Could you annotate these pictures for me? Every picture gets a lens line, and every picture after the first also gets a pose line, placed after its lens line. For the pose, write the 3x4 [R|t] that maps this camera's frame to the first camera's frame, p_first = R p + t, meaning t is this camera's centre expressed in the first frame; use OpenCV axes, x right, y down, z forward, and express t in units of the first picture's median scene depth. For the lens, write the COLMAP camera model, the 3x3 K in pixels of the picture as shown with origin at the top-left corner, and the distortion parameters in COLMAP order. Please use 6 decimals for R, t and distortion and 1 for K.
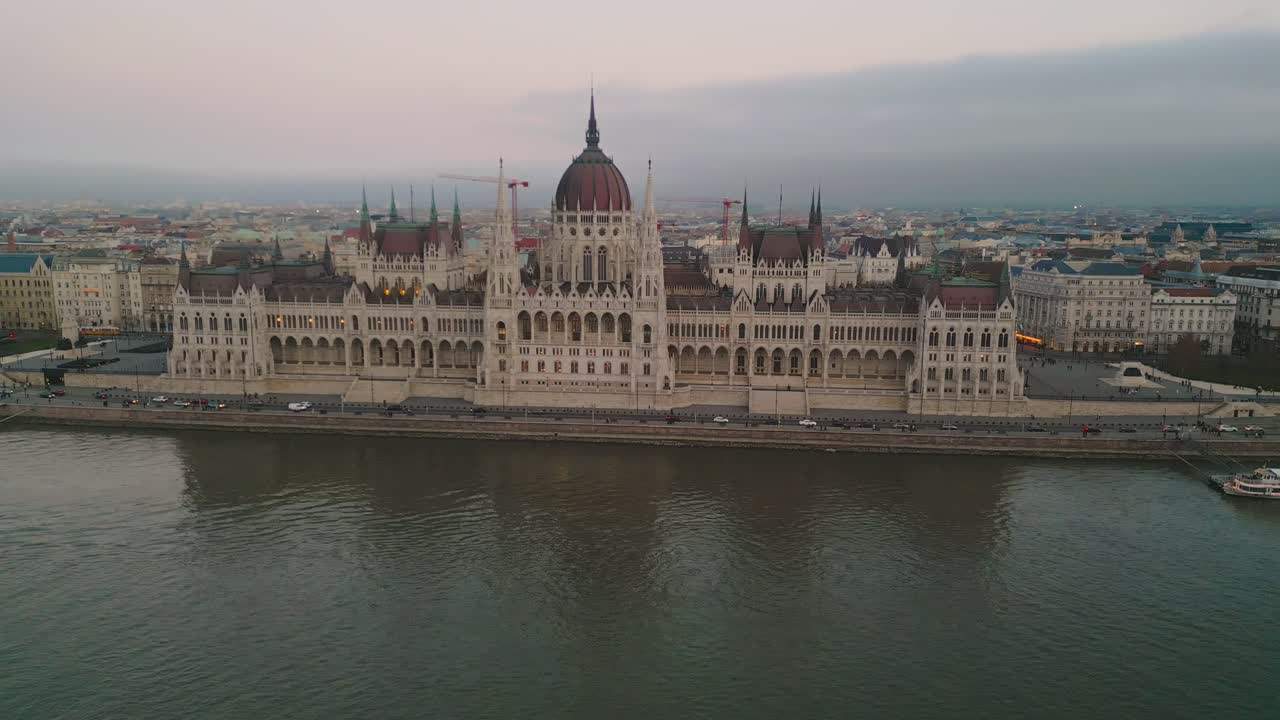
lens RADIAL K [[938.9, 0, 640.0], [0, 938.9, 360.0], [0, 0, 1]] dist [0.110944, -0.119335]
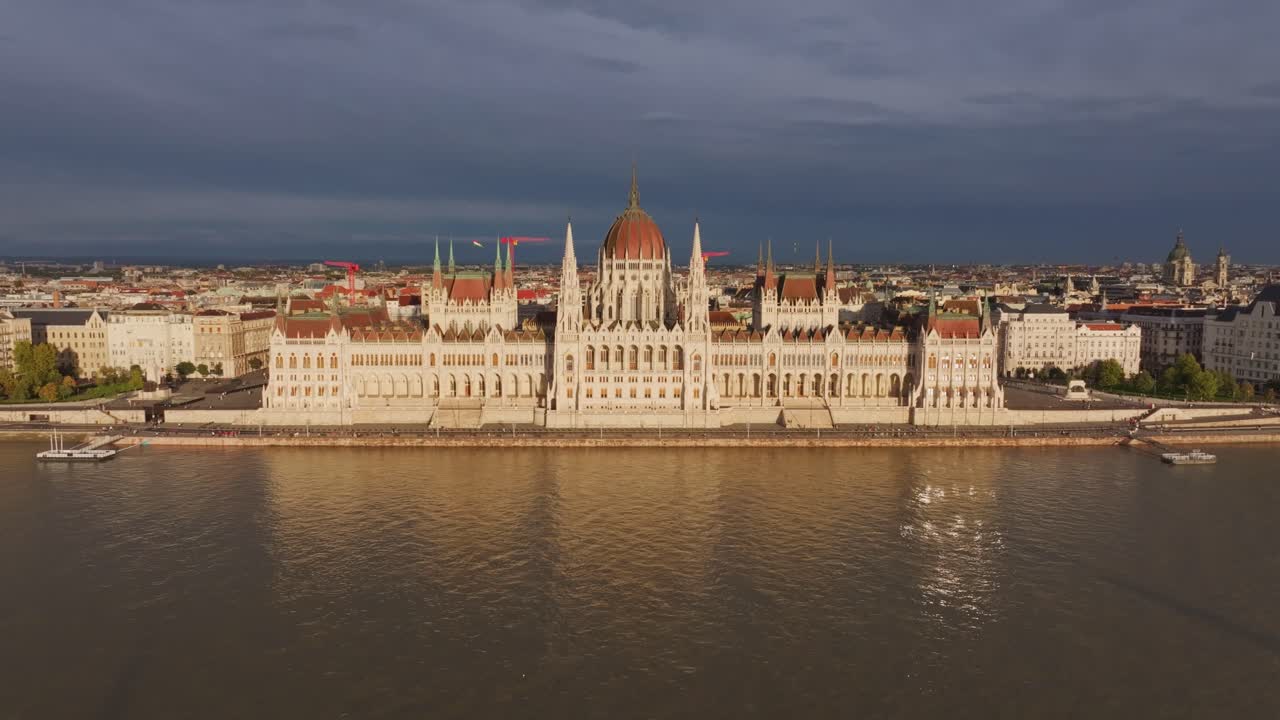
lens RADIAL K [[907.7, 0, 648.5], [0, 907.7, 358.5], [0, 0, 1]] dist [0.006022, 0.006727]
pose [[0.993741, -0.017394, 0.110350, -0.167294], [0.024211, 0.997860, -0.060740, 0.032319], [-0.109057, 0.063031, 0.992035, -0.105136]]
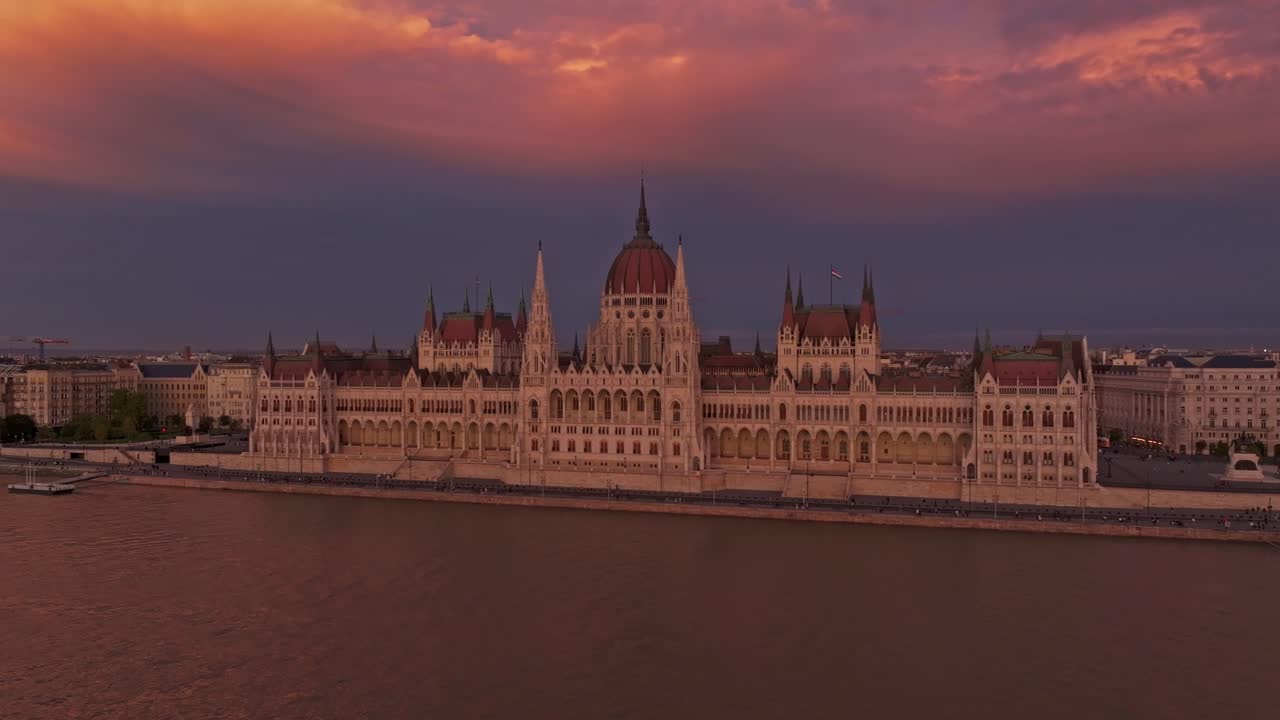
lens RADIAL K [[907.7, 0, 648.5], [0, 907.7, 358.5], [0, 0, 1]] dist [0.006022, 0.006727]
pose [[0.979625, -0.008300, -0.200666, 0.156998], [-0.024390, 0.986834, -0.159887, 0.063746], [0.199351, 0.161523, 0.966524, 0.087110]]
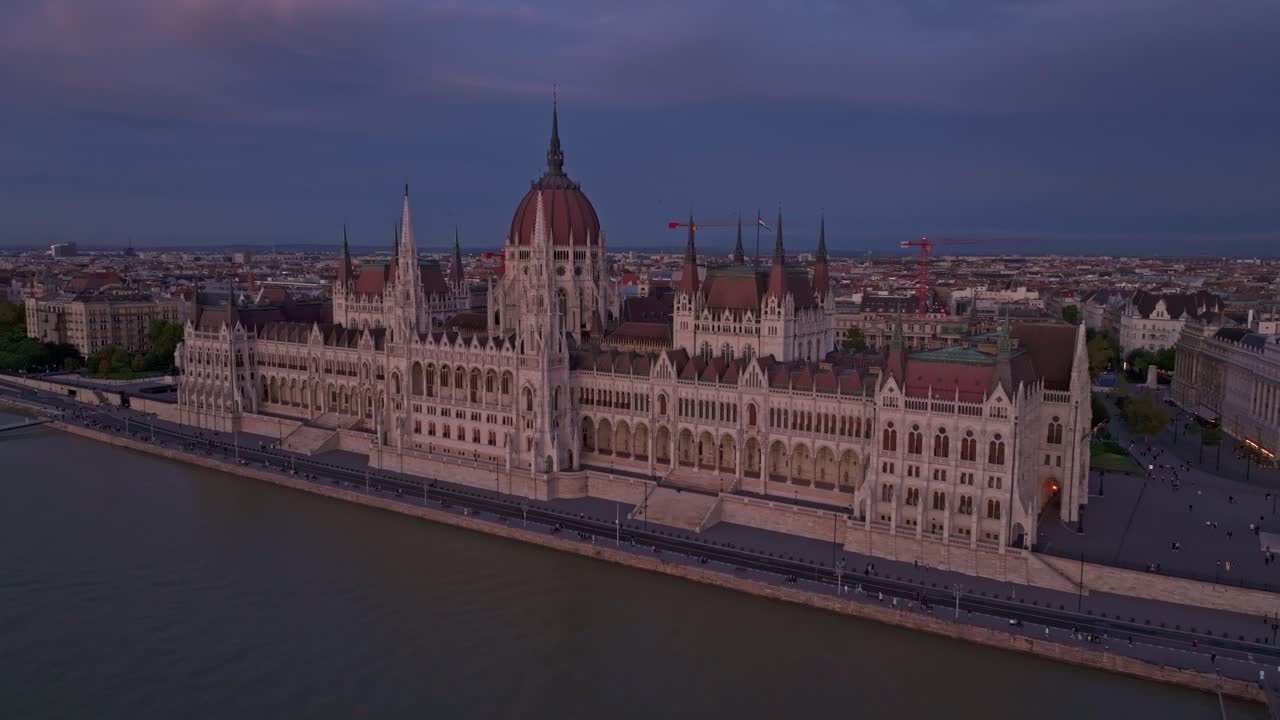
lens RADIAL K [[907.7, 0, 648.5], [0, 907.7, 358.5], [0, 0, 1]] dist [0.006022, 0.006727]
pose [[0.892414, 0.052533, -0.448149, 0.409820], [-0.076452, 0.996443, -0.035436, -0.040134], [0.444694, 0.065885, 0.893256, 0.348326]]
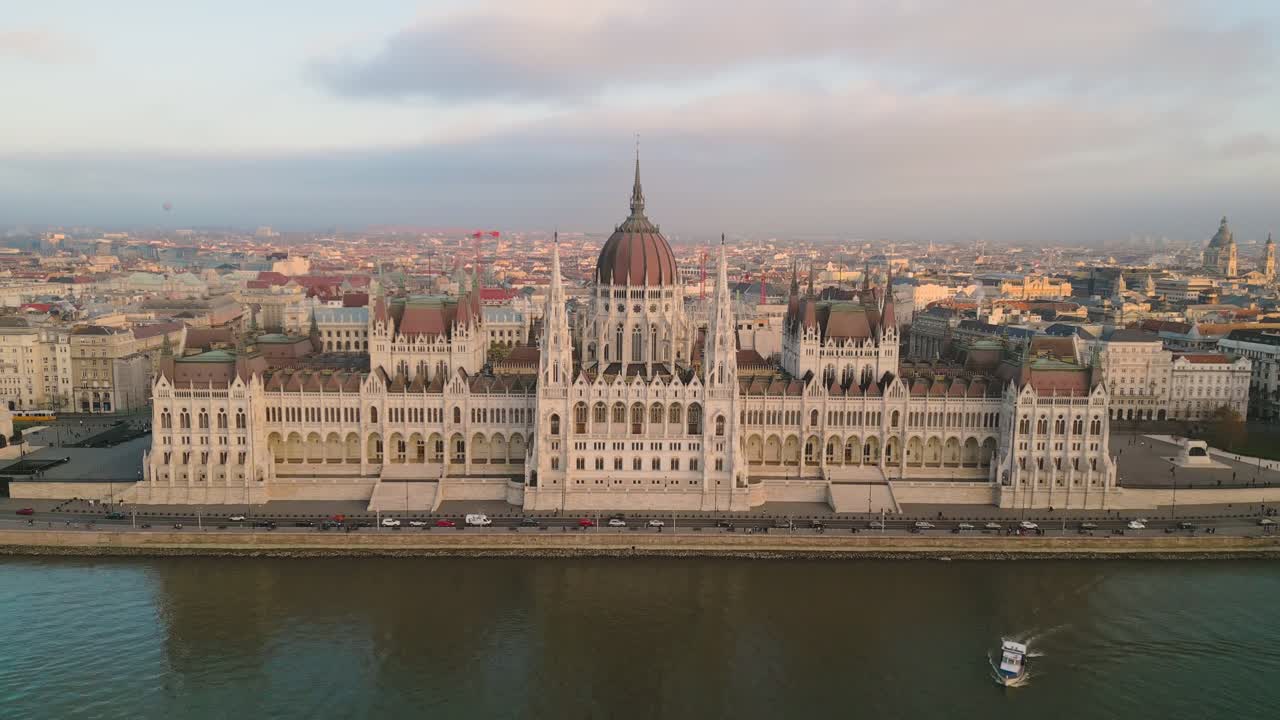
lens RADIAL K [[938.9, 0, 640.0], [0, 938.9, 360.0], [0, 0, 1]] dist [0.110944, -0.119335]
pose [[0.991171, -0.011407, 0.132095, -0.177138], [0.014820, 0.999580, -0.024886, -0.065658], [-0.131755, 0.026624, 0.990925, 0.110072]]
